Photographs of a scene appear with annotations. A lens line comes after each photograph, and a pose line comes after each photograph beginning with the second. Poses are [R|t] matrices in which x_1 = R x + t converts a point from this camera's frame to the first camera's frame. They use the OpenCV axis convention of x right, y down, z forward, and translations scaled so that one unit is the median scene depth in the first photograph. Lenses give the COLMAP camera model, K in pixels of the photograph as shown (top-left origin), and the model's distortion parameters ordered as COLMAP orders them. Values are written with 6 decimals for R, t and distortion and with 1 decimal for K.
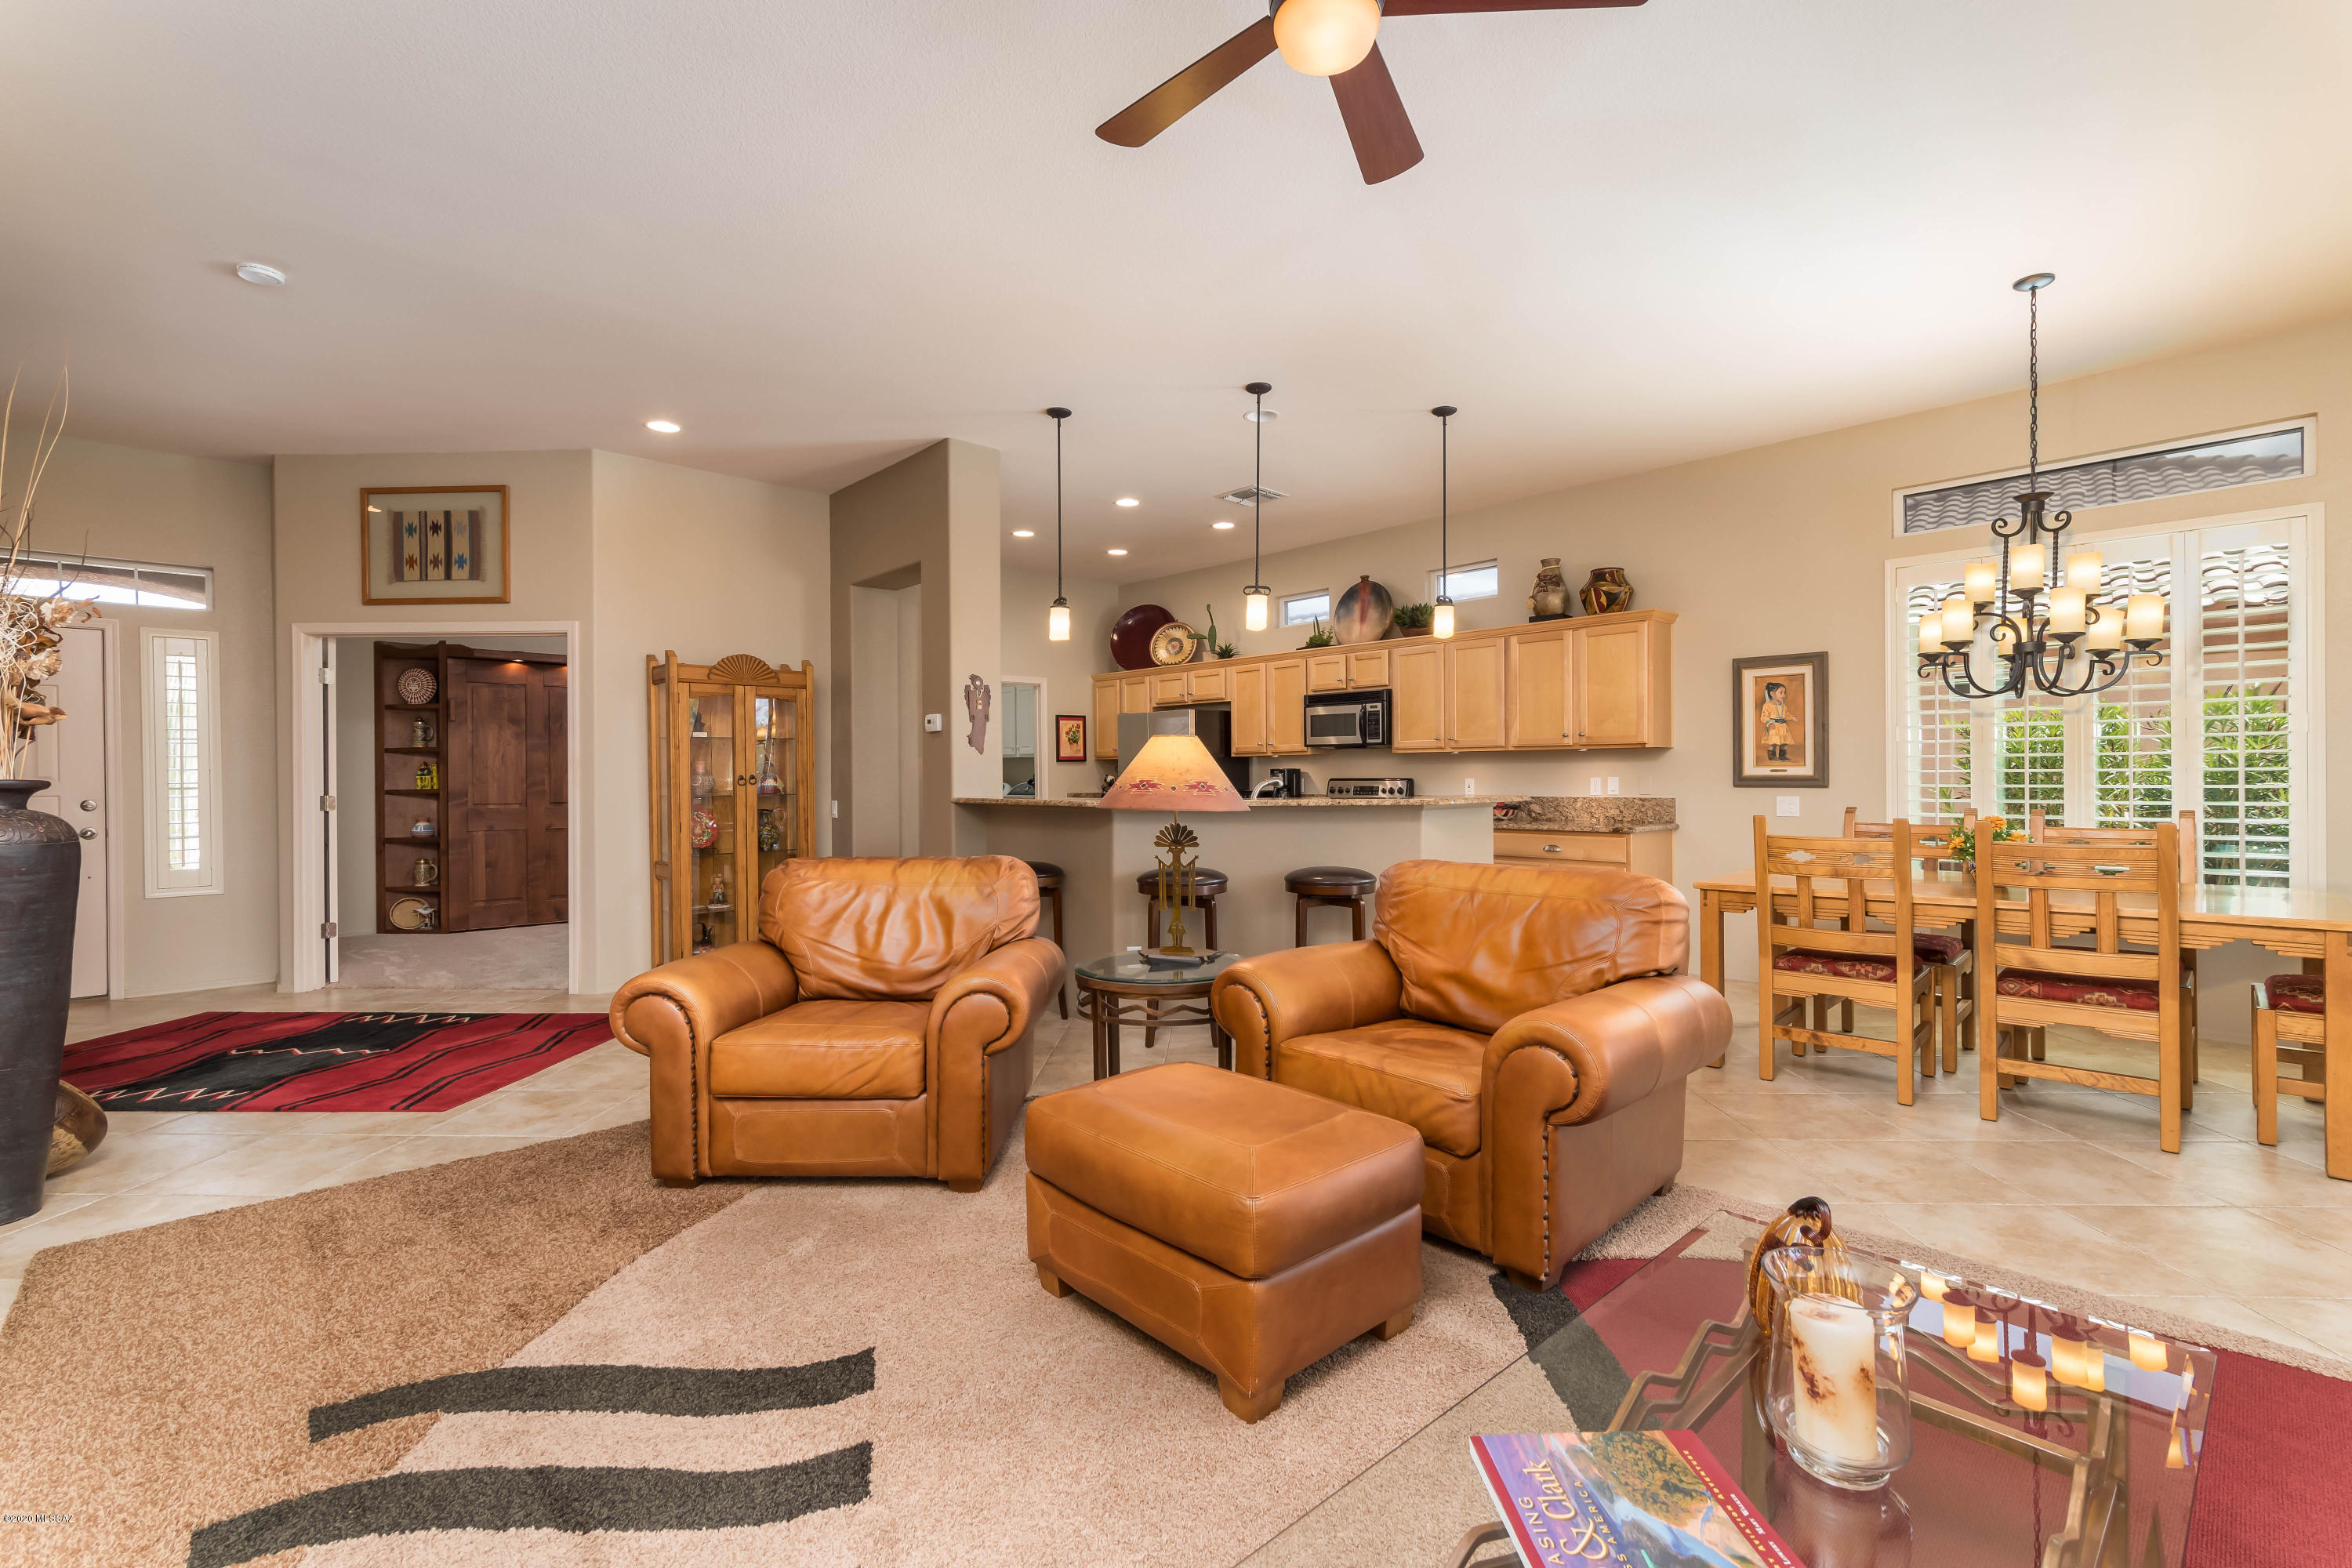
lens RADIAL K [[1025.7, 0, 1180.5], [0, 1025.7, 789.2], [0, 0, 1]] dist [-0.005576, 0.003754]
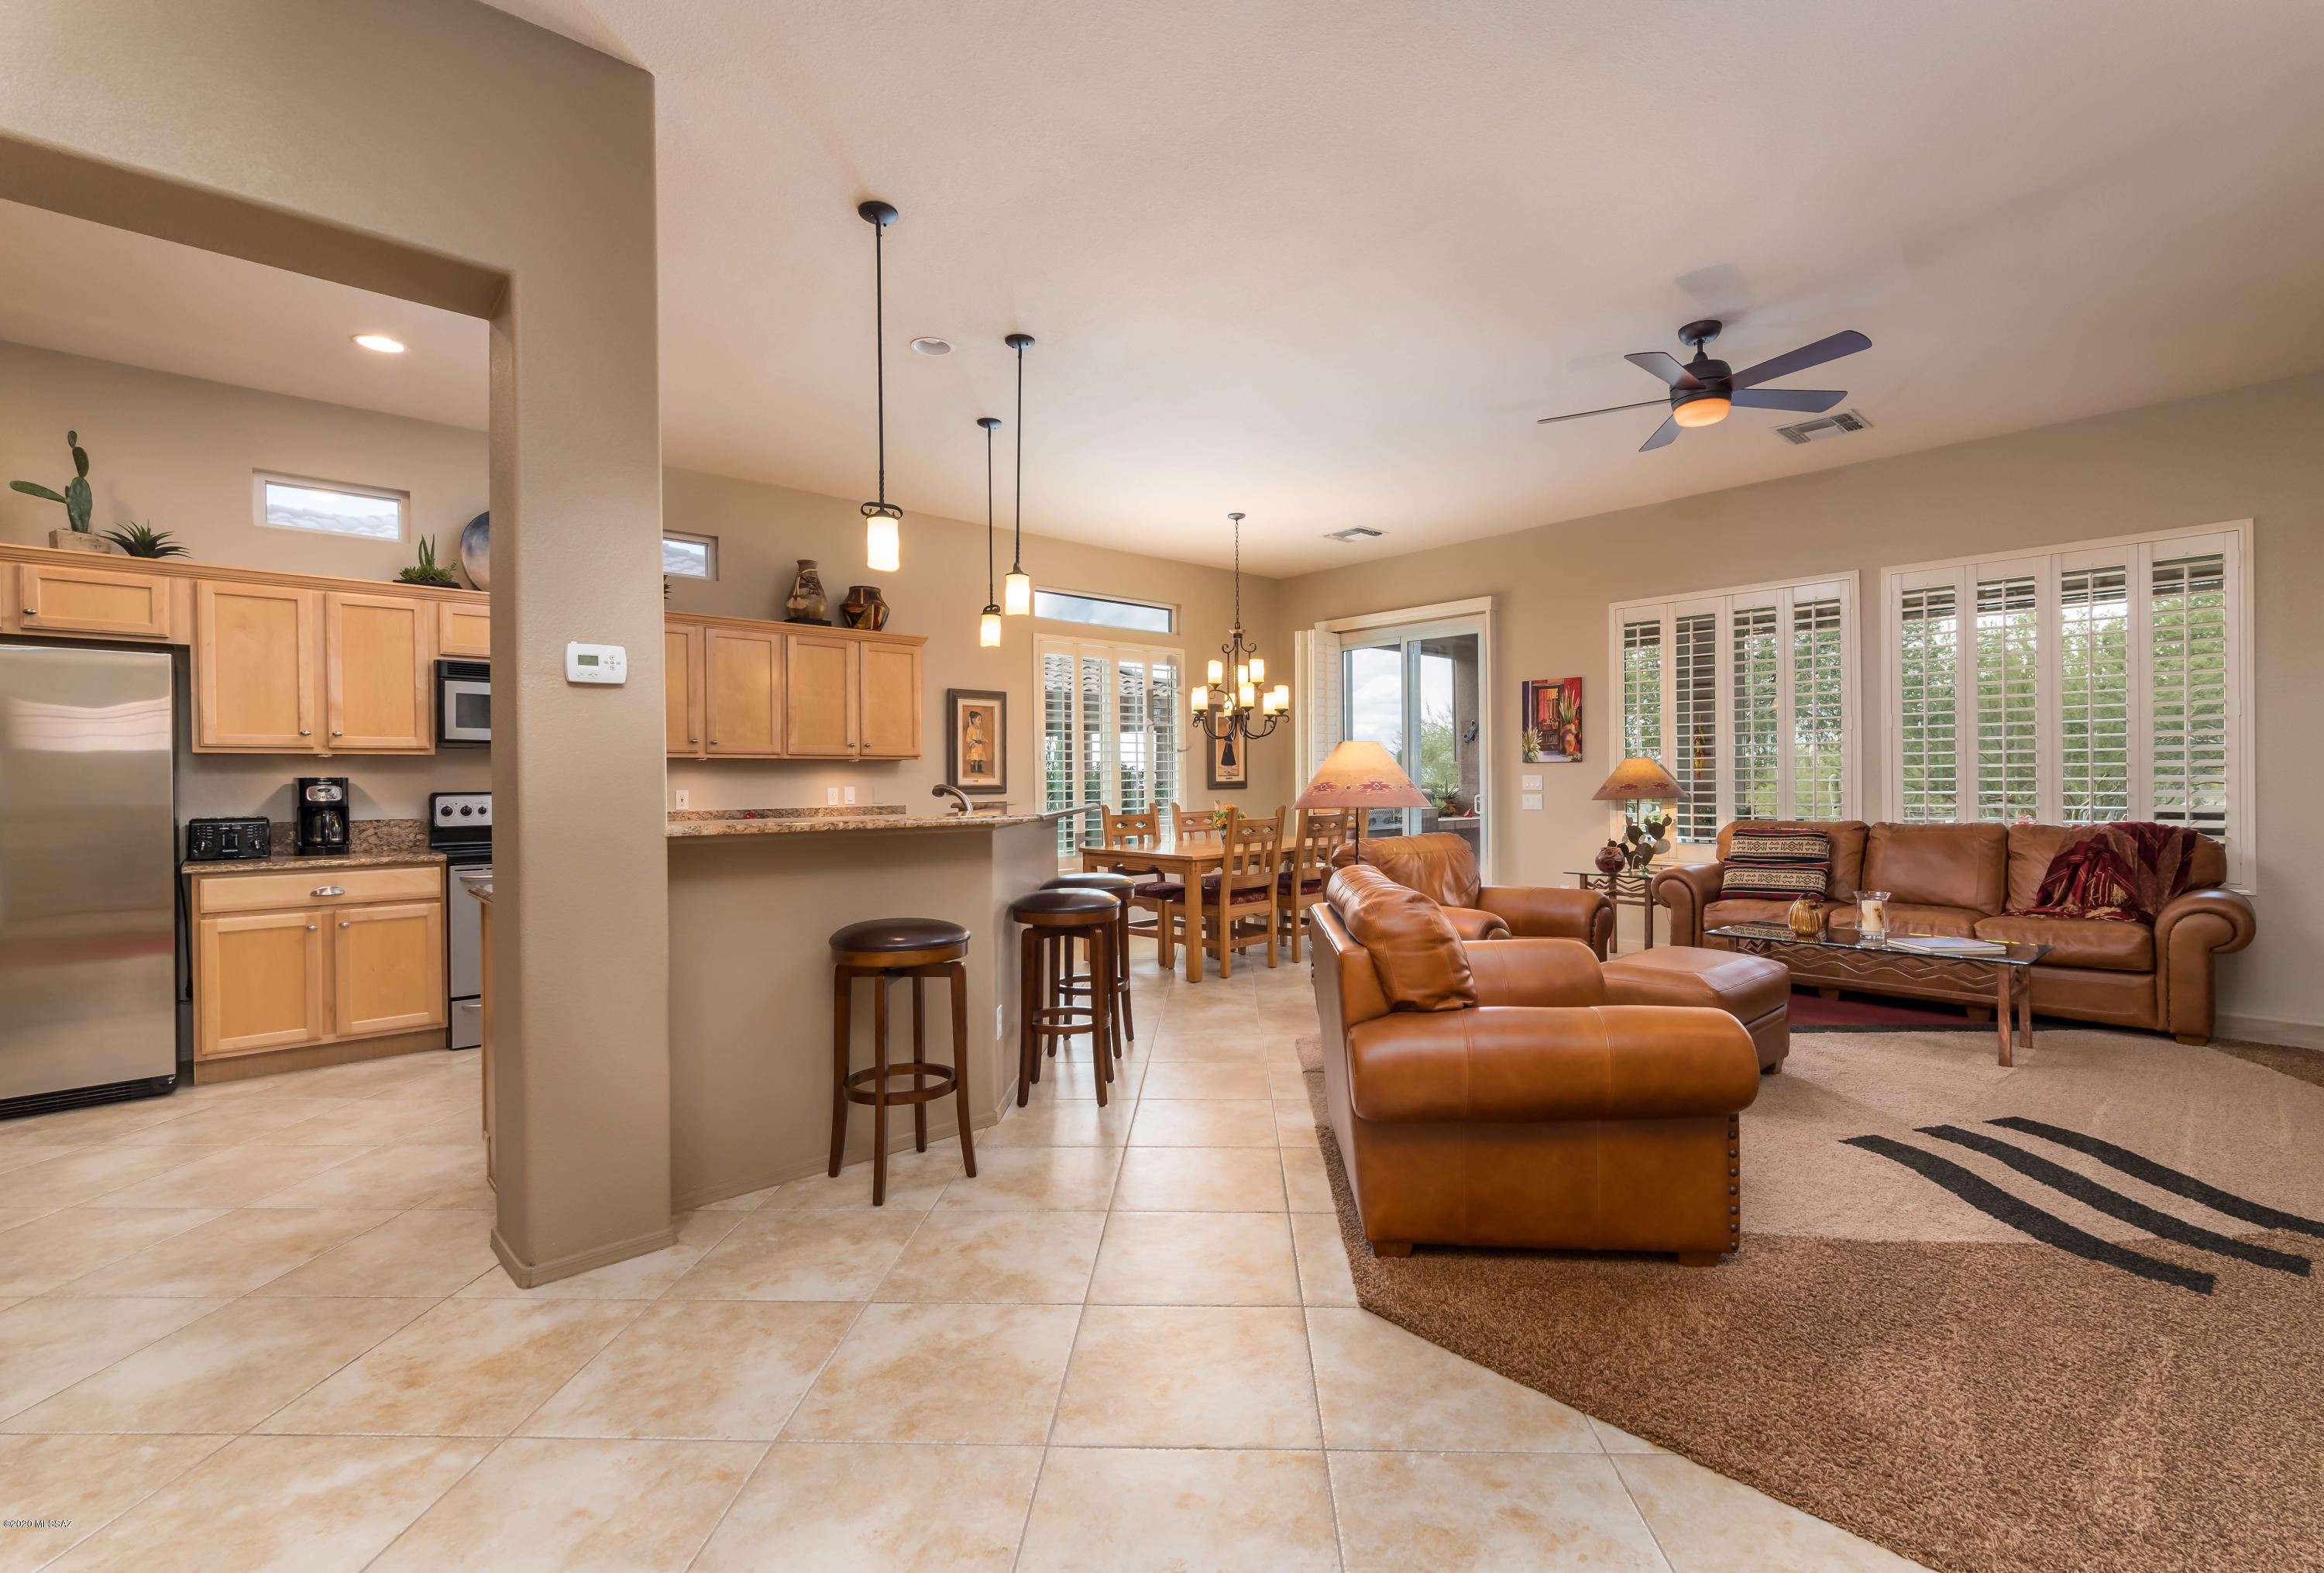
lens RADIAL K [[1038.4, 0, 1198.6], [0, 1038.4, 786.9], [0, 0, 1]] dist [0.002827, 0.000903]
pose [[-0.014207, 0.002244, 0.999897, -0.697260], [0.024918, 0.999688, -0.001890, -0.001781], [-0.999589, 0.024889, -0.014258, 0.738299]]
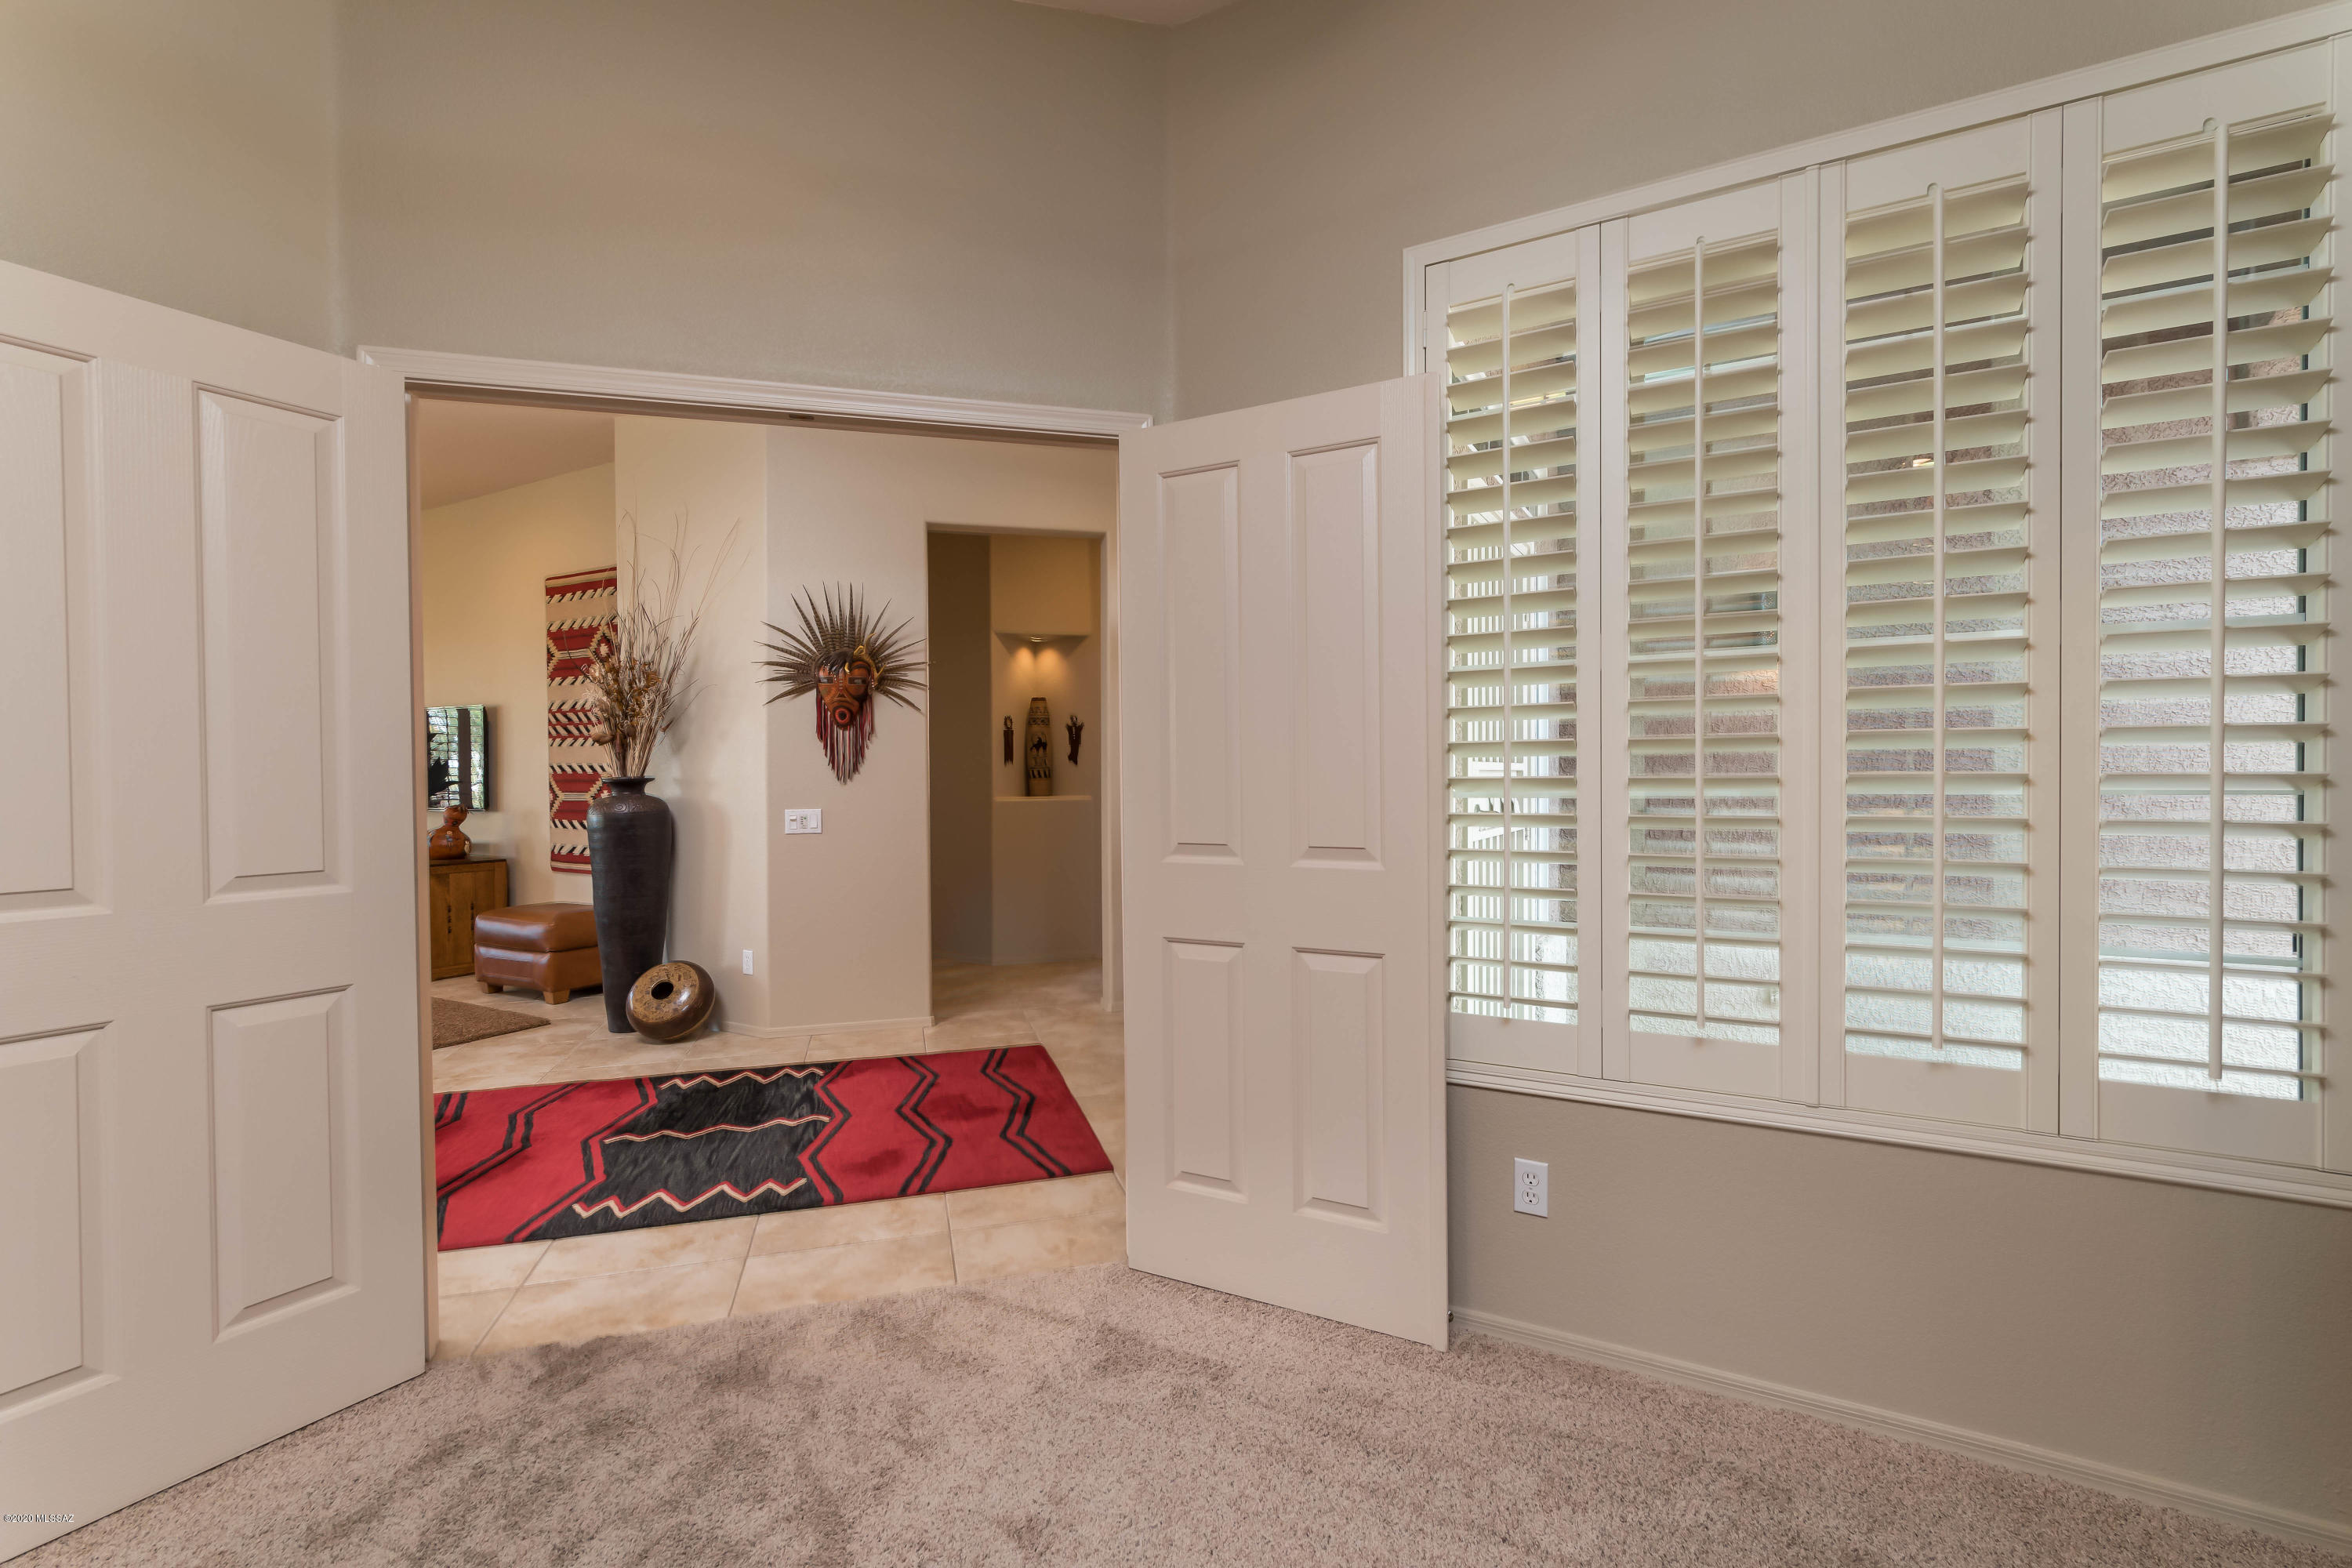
lens RADIAL K [[1025.7, 0, 1180.4], [0, 1025.7, 773.0], [0, 0, 1]] dist [-0.005576, 0.003754]
pose [[-0.948516, 0.018828, -0.316168, -0.750031], [0.012608, 0.999685, 0.021705, -0.019285], [0.316477, 0.016601, -0.948455, 1.466190]]
